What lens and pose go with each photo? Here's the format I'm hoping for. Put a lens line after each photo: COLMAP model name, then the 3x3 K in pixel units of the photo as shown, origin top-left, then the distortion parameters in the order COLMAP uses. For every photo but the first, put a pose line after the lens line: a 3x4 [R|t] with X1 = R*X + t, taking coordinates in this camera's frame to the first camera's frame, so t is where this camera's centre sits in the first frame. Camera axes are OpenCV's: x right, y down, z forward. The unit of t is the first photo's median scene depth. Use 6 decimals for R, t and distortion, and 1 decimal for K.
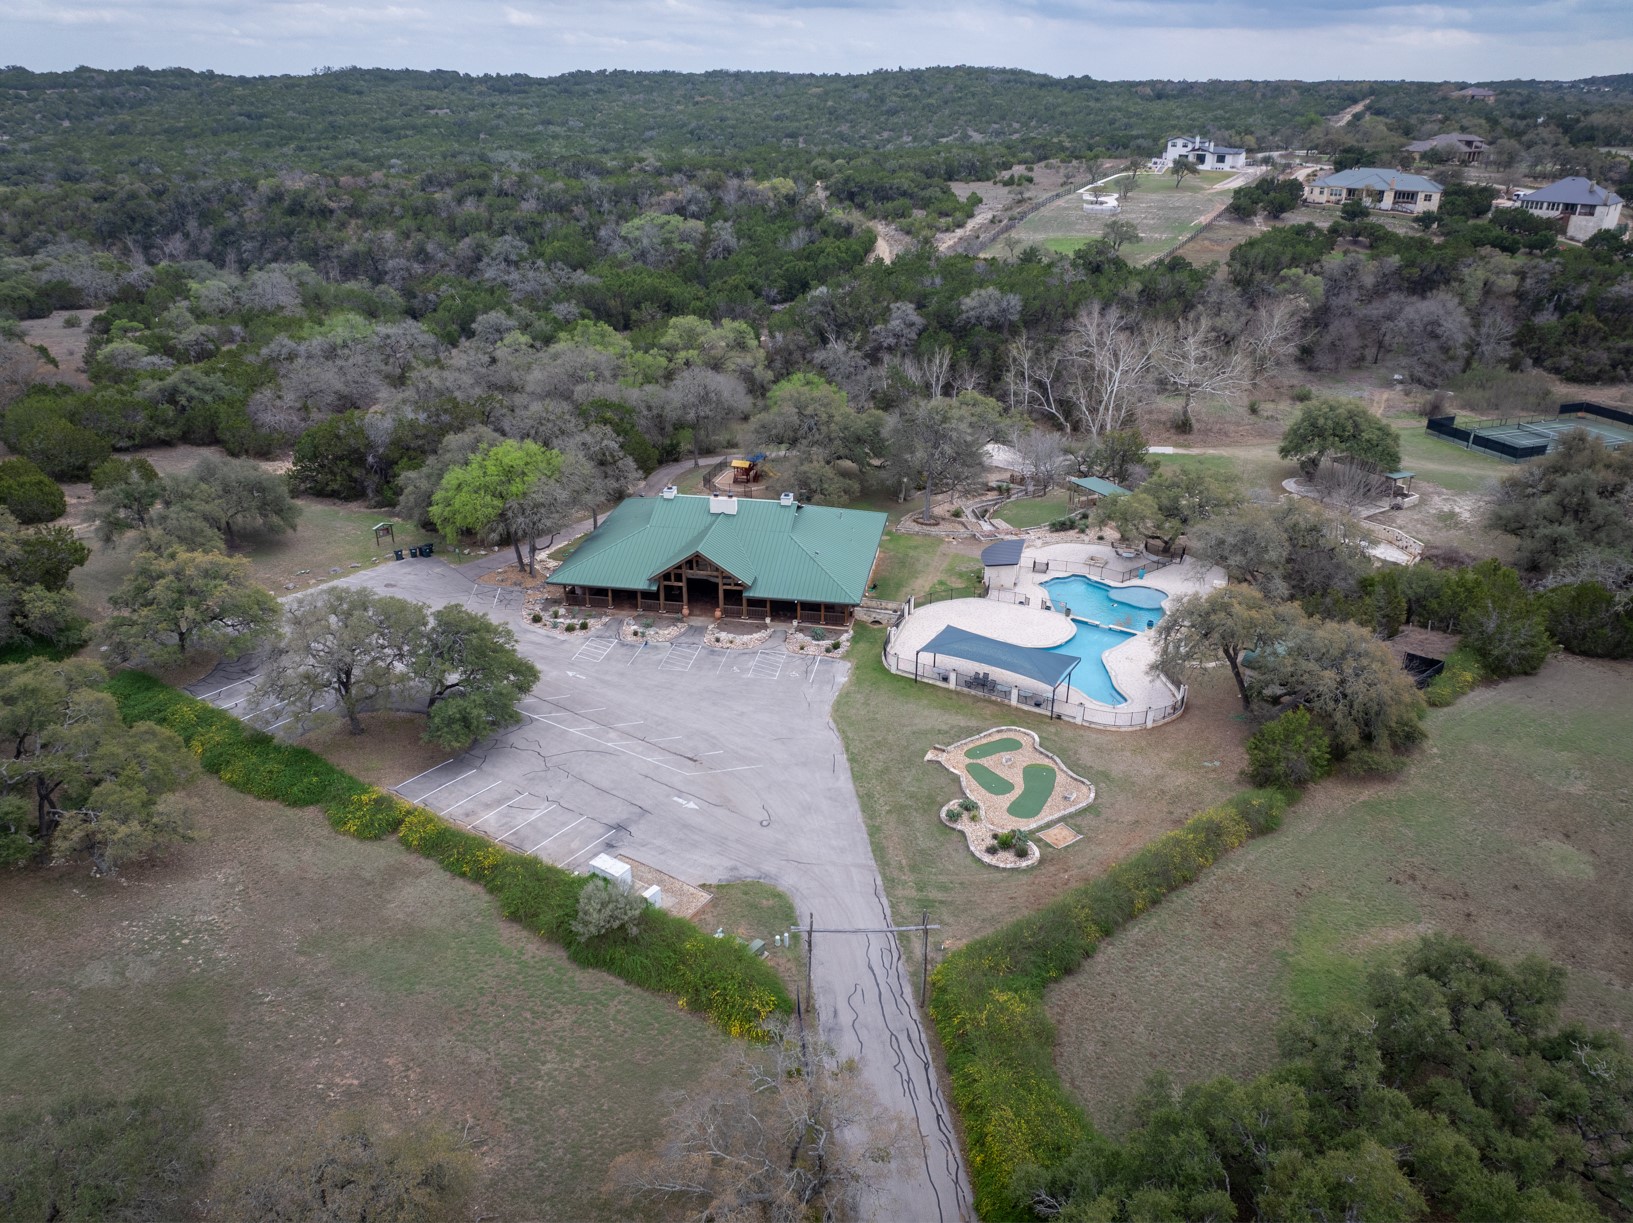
lens RADIAL K [[1158.0, 0, 813.0], [0, 1158.0, 601.3], [0, 0, 1]] dist [-0.058756, 0.029518]
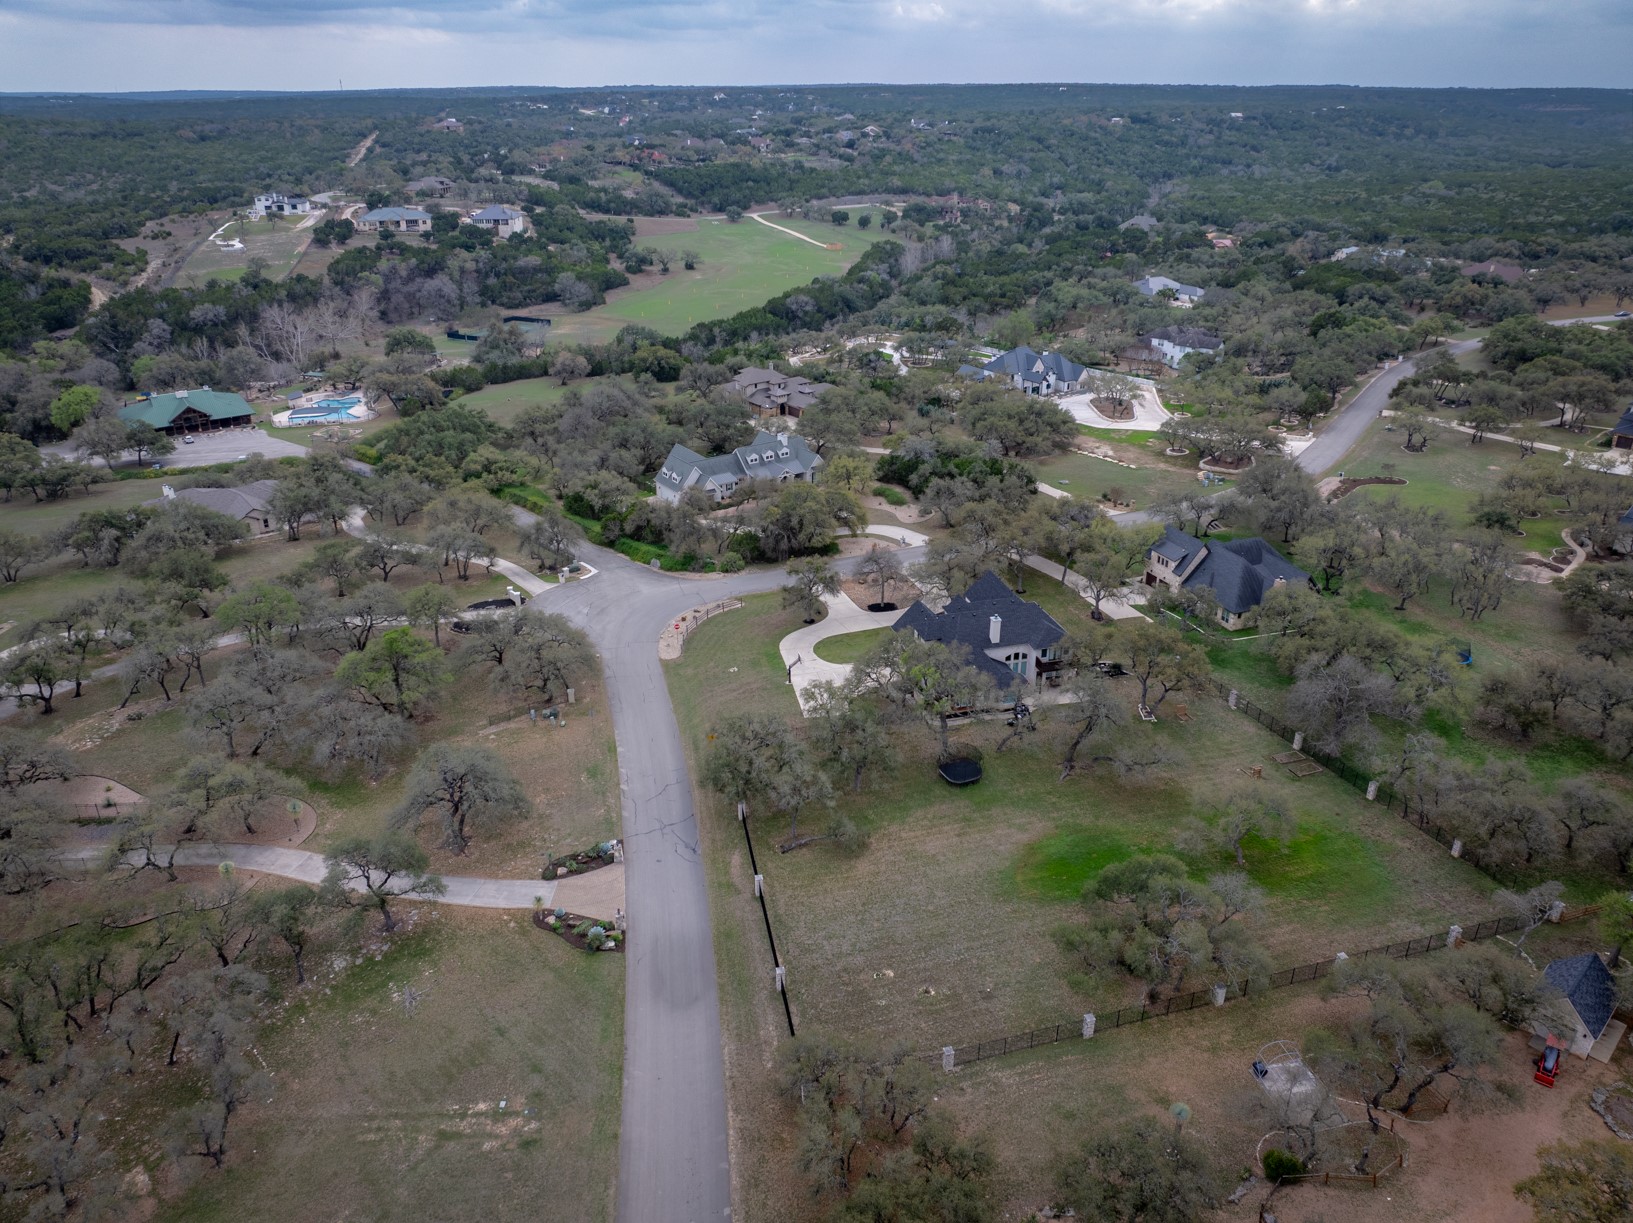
lens RADIAL K [[1158.0, 0, 825.9], [0, 1158.0, 617.7], [0, 0, 1]] dist [-0.058756, 0.029518]
pose [[0.719766, -0.293632, 0.629060, -0.399968], [0.283704, 0.951437, 0.119498, 0.251905], [-0.633600, 0.092457, 0.768117, -0.915089]]
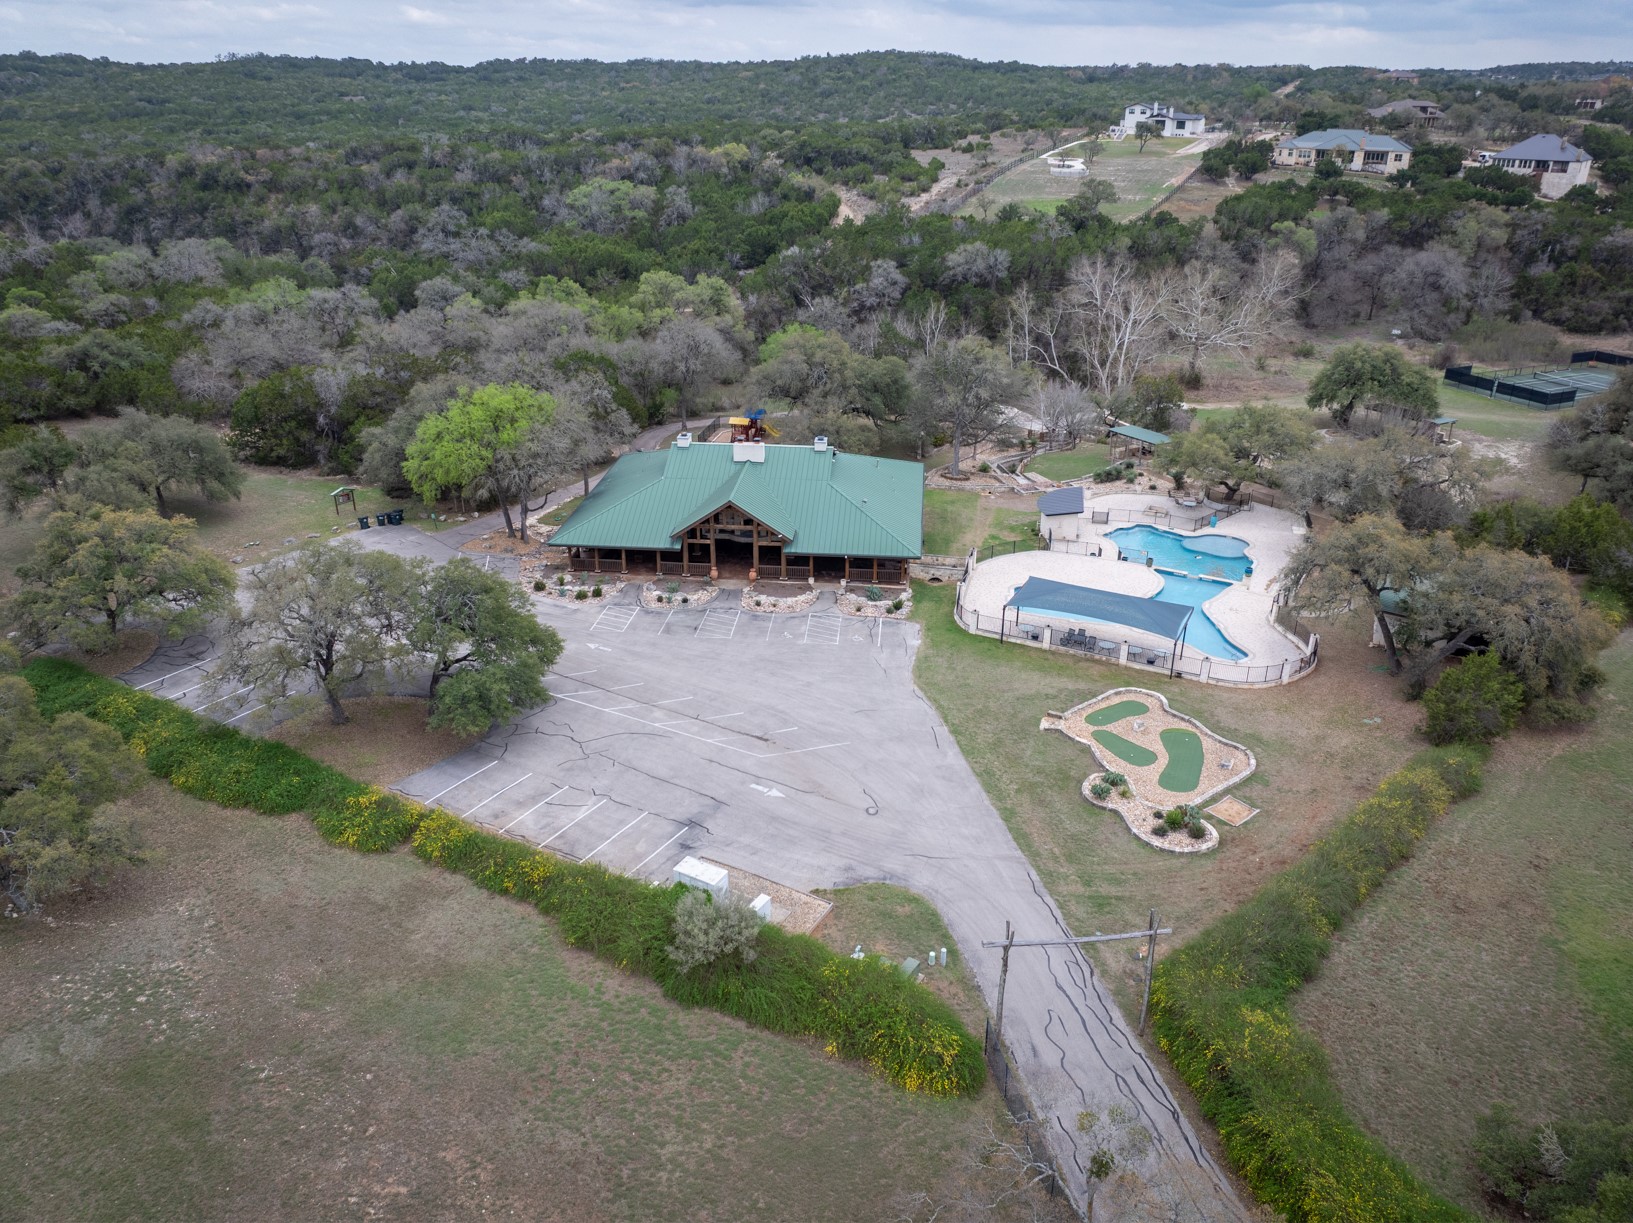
lens RADIAL K [[1158.0, 0, 814.9], [0, 1158.0, 603.5], [0, 0, 1]] dist [-0.058756, 0.029518]
pose [[0.997602, -0.029641, 0.062544, -0.044355], [0.029507, 0.999560, 0.003071, 0.015136], [-0.062608, -0.001218, 0.998037, 0.068335]]
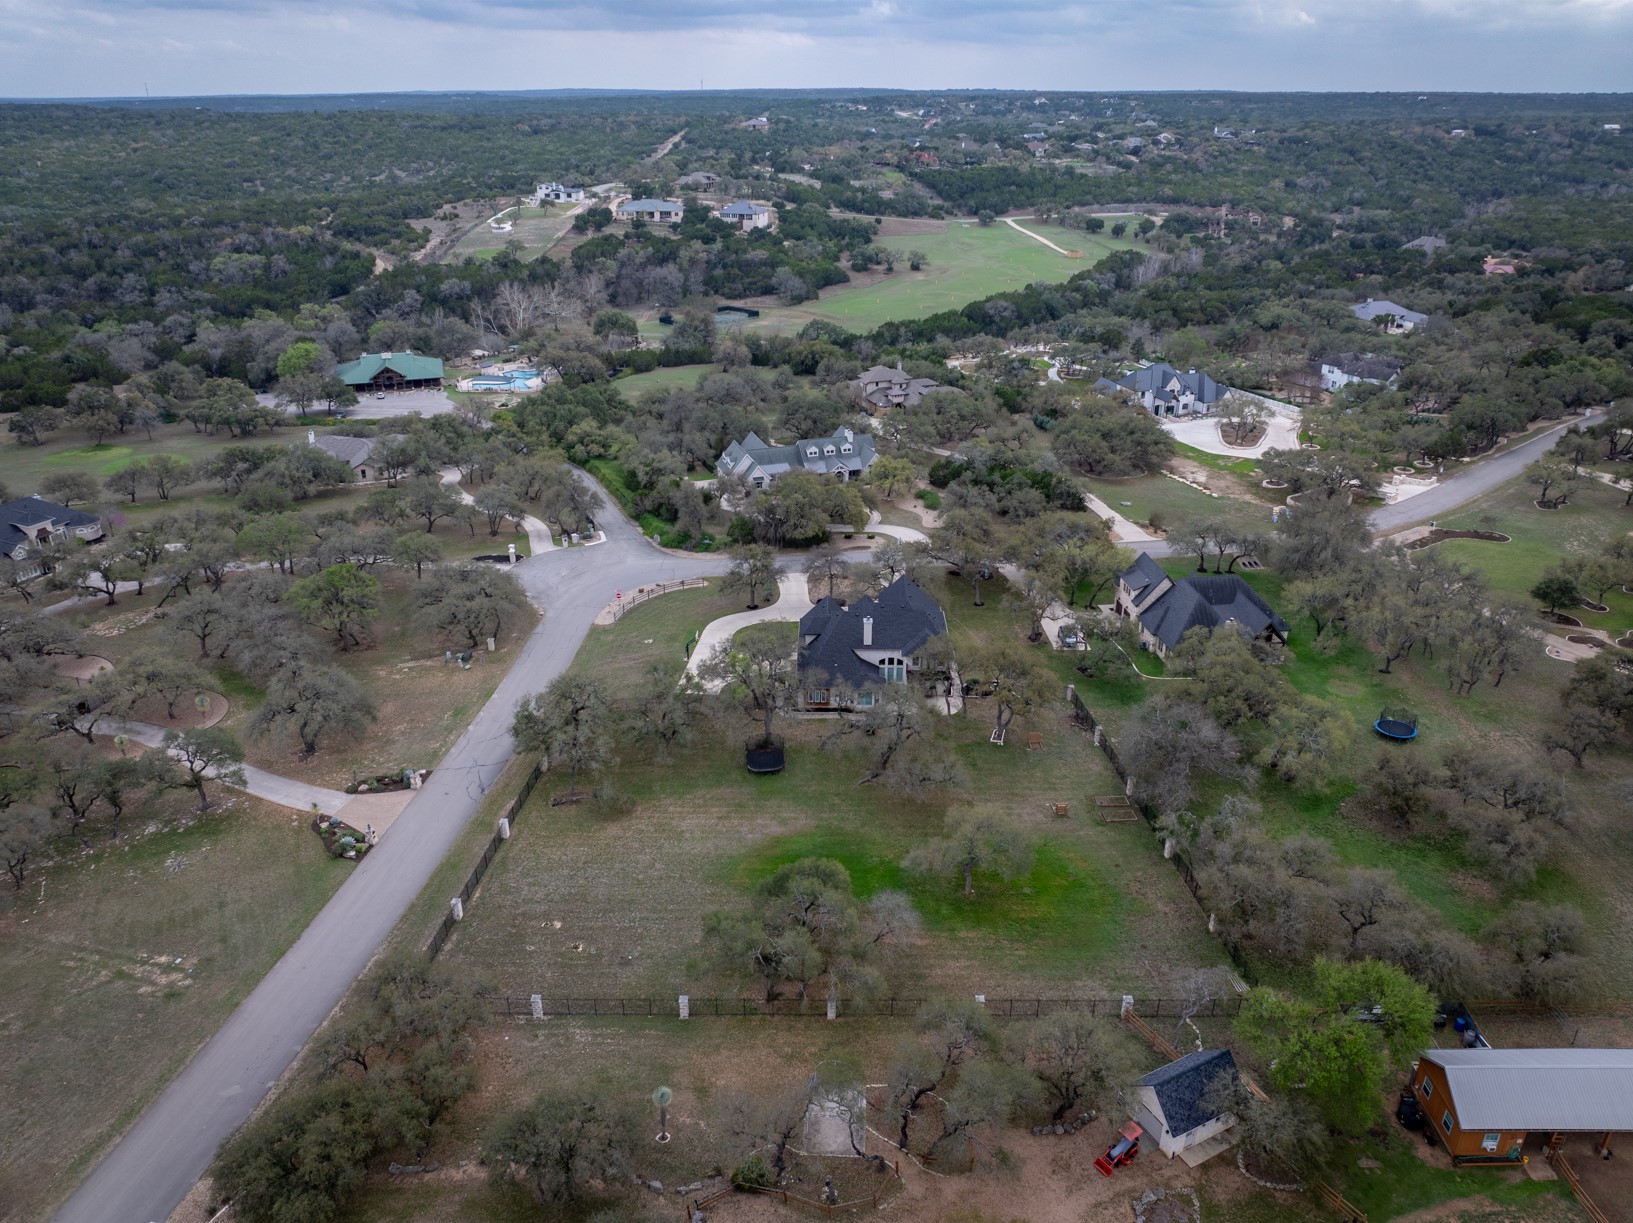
lens RADIAL K [[1158.0, 0, 814.6], [0, 1158.0, 621.3], [0, 0, 1]] dist [-0.058756, 0.029518]
pose [[0.887601, -0.194435, 0.417563, -0.232945], [0.187824, 0.980528, 0.057324, 0.310304], [-0.420578, 0.027547, 0.906838, -1.040121]]
